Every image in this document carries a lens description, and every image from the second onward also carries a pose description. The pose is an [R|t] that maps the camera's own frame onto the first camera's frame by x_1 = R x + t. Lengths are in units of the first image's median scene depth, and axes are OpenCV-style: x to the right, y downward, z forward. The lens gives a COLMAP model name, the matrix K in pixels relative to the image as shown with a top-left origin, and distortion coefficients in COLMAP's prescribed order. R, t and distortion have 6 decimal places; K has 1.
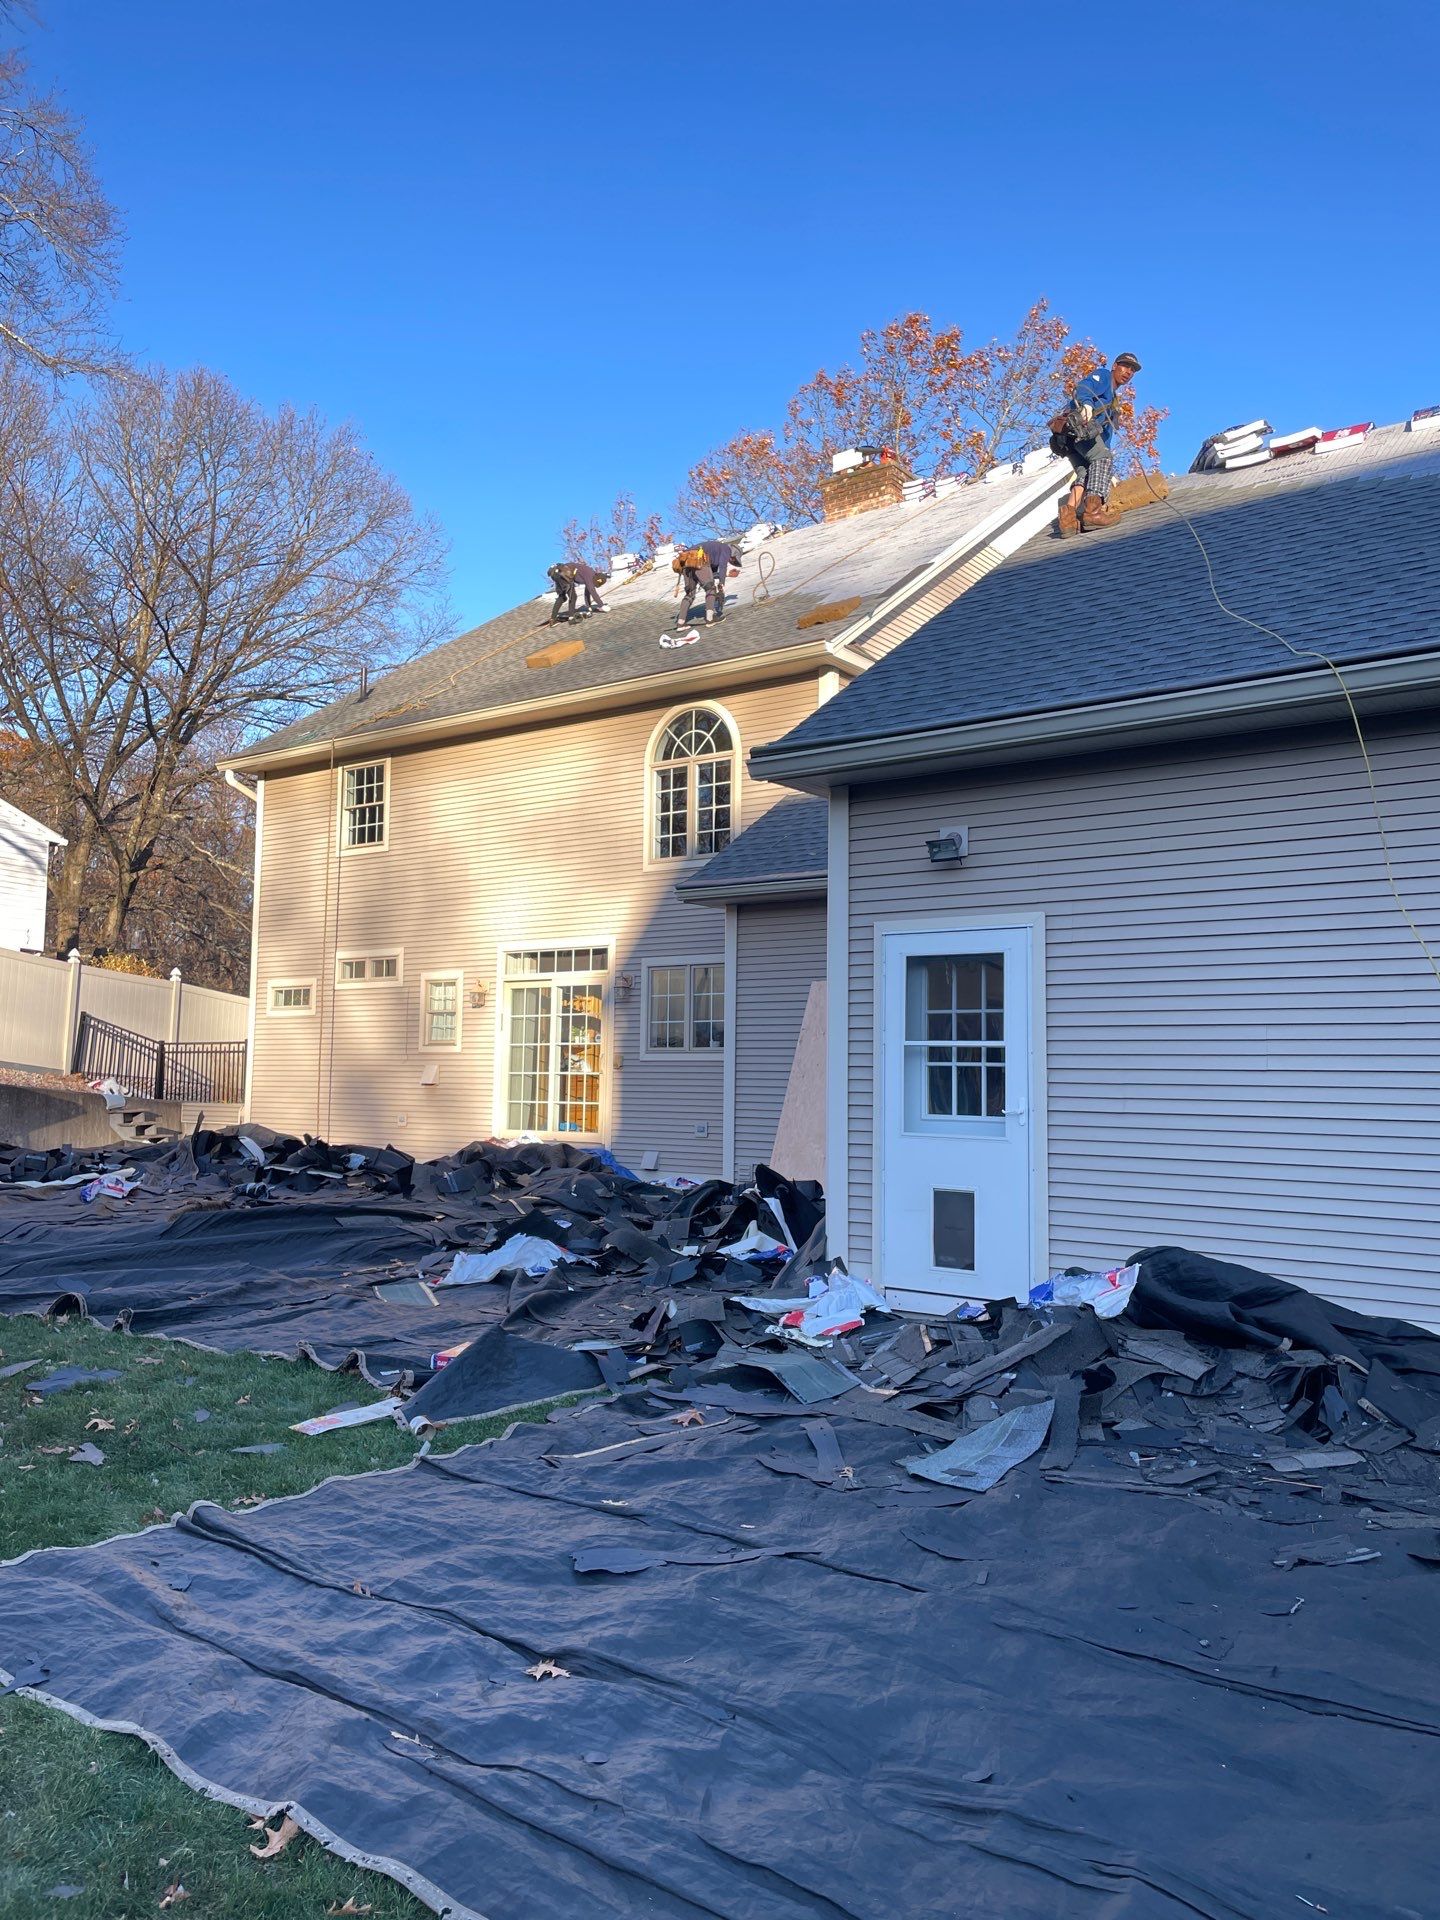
lens RADIAL K [[1451.9, 0, 720.0], [0, 1451.9, 960.0], [0, 0, 1]] dist [0.047780, -0.004177]
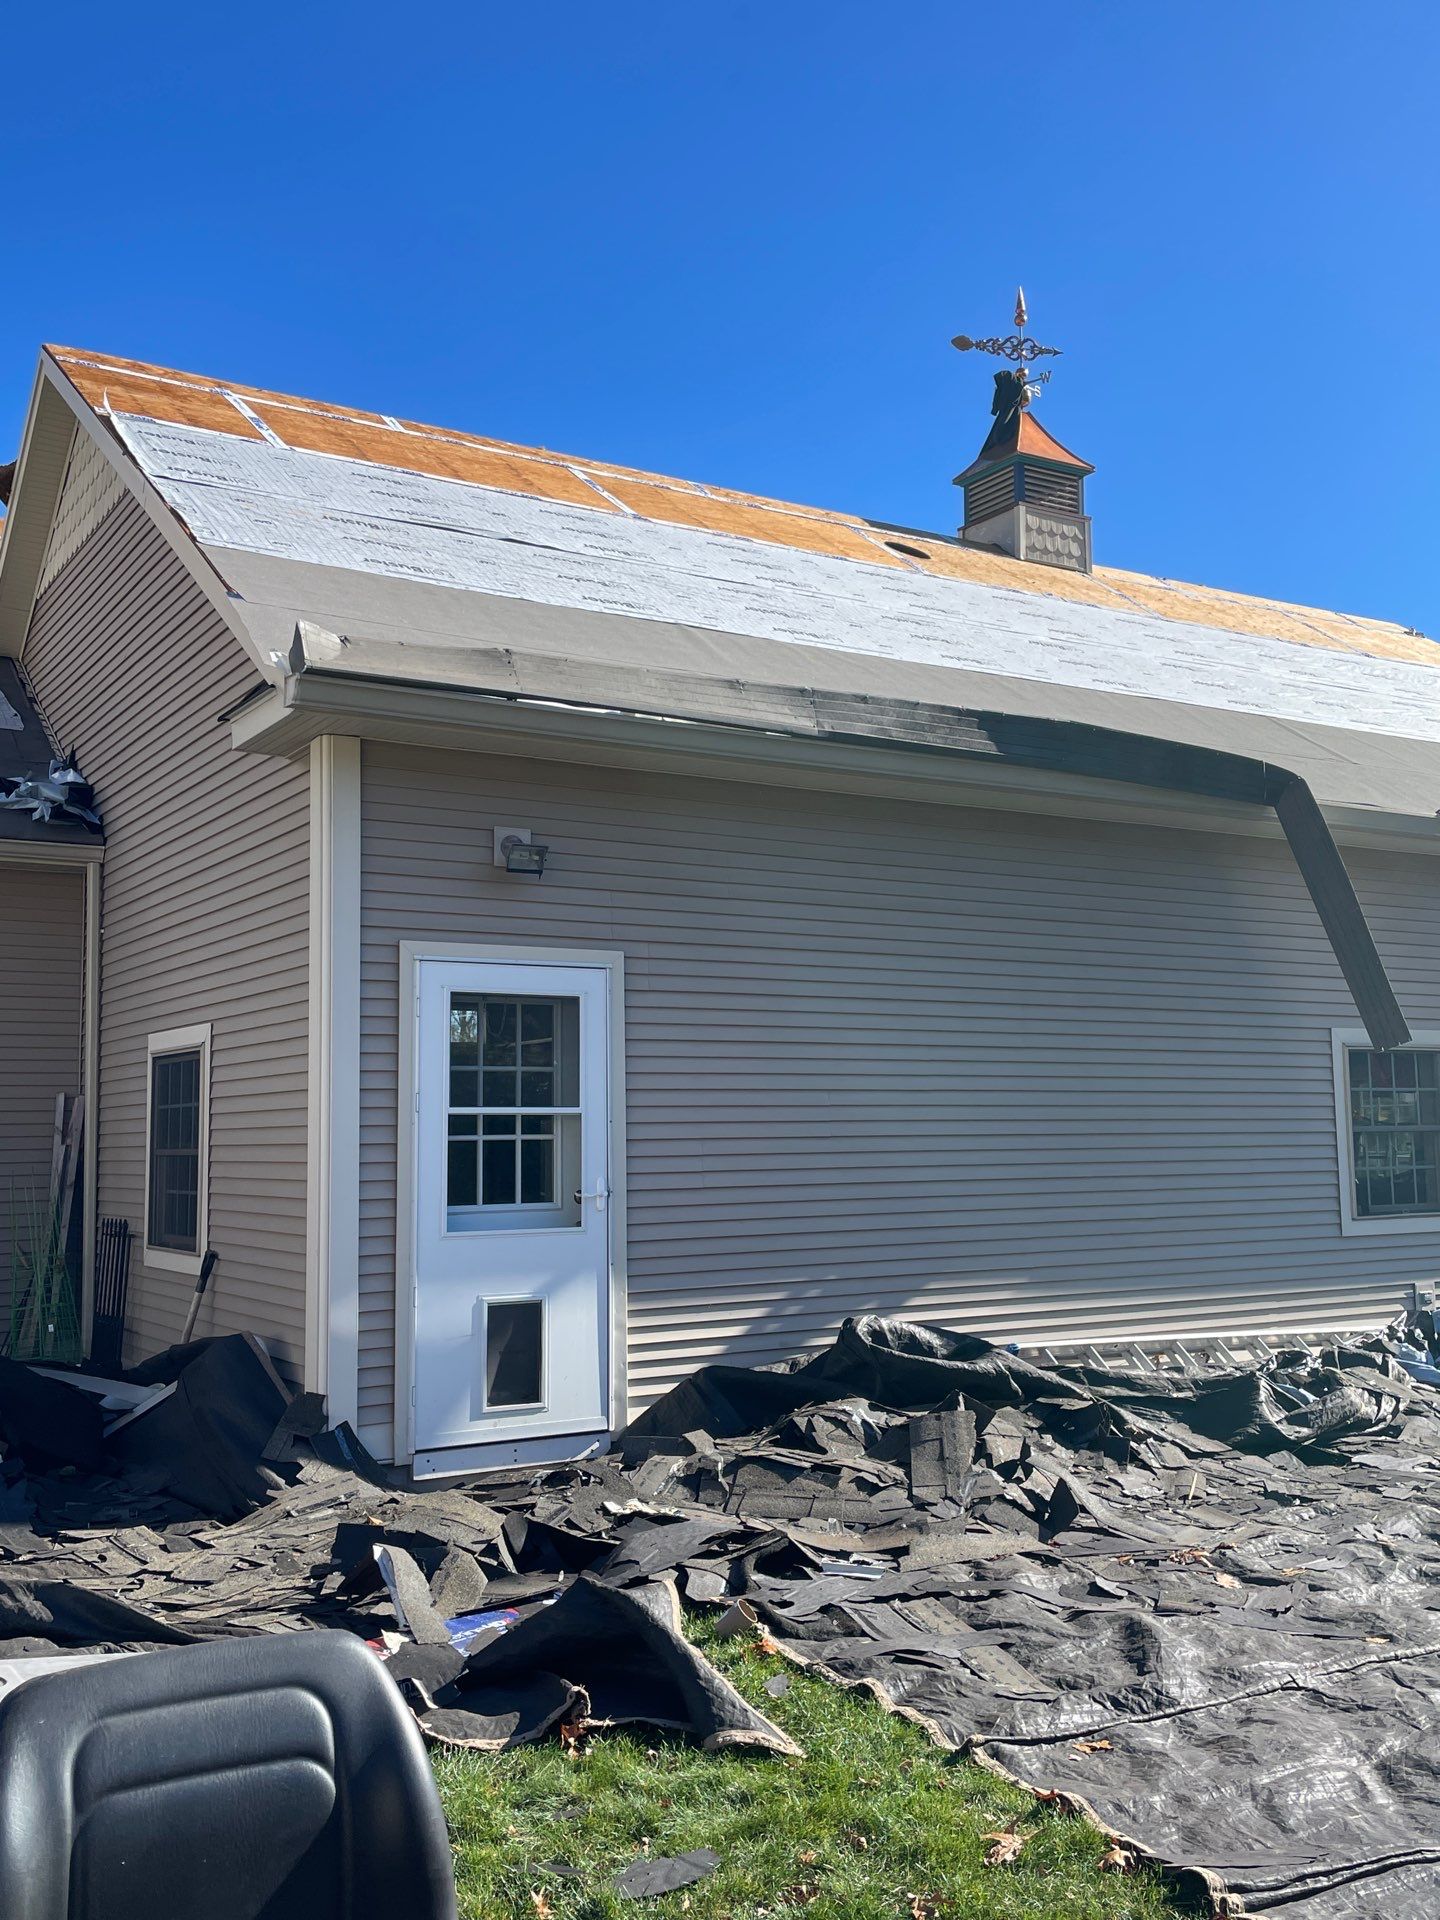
lens RADIAL K [[1817.7, 0, 720.0], [0, 1817.7, 960.0], [0, 0, 1]] dist [0.085708, -0.103153]
pose [[0.365242, 0.072640, 0.928074, -0.491047], [-0.058628, 0.996767, -0.054944, 0.017226], [-0.929065, -0.034343, 0.368320, 0.385039]]
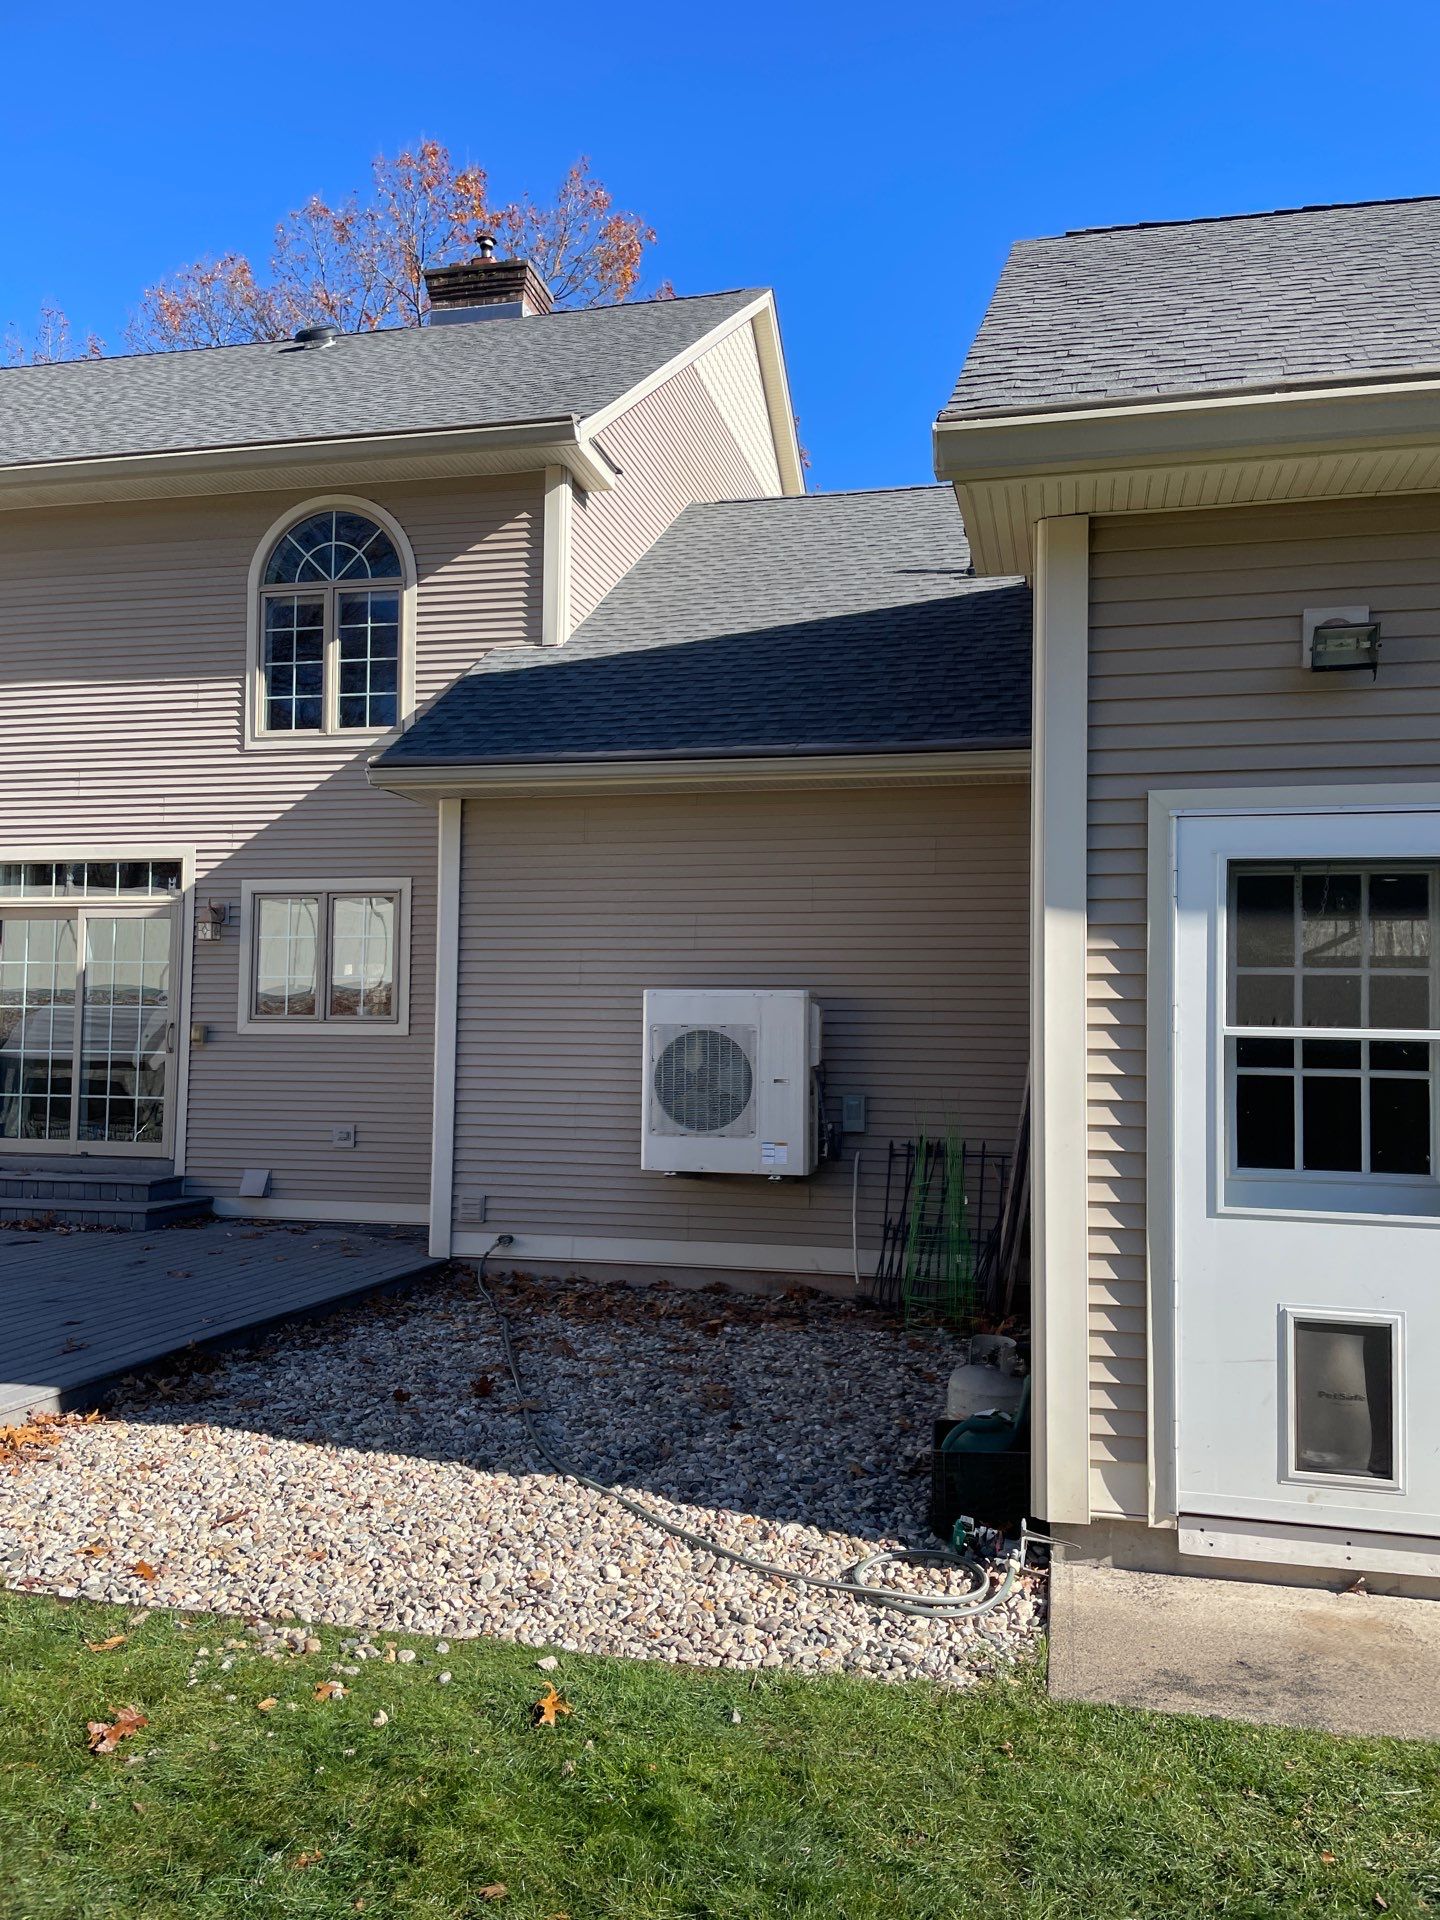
lens RADIAL K [[1444.2, 0, 747.5], [0, 1444.2, 982.2], [0, 0, 1]] dist [0.051783, -0.004383]
pose [[0.913415, 0.018475, 0.406611, -0.166082], [-0.035972, 0.998725, 0.035431, 0.020115], [-0.405438, -0.046990, 0.912914, 0.435286]]
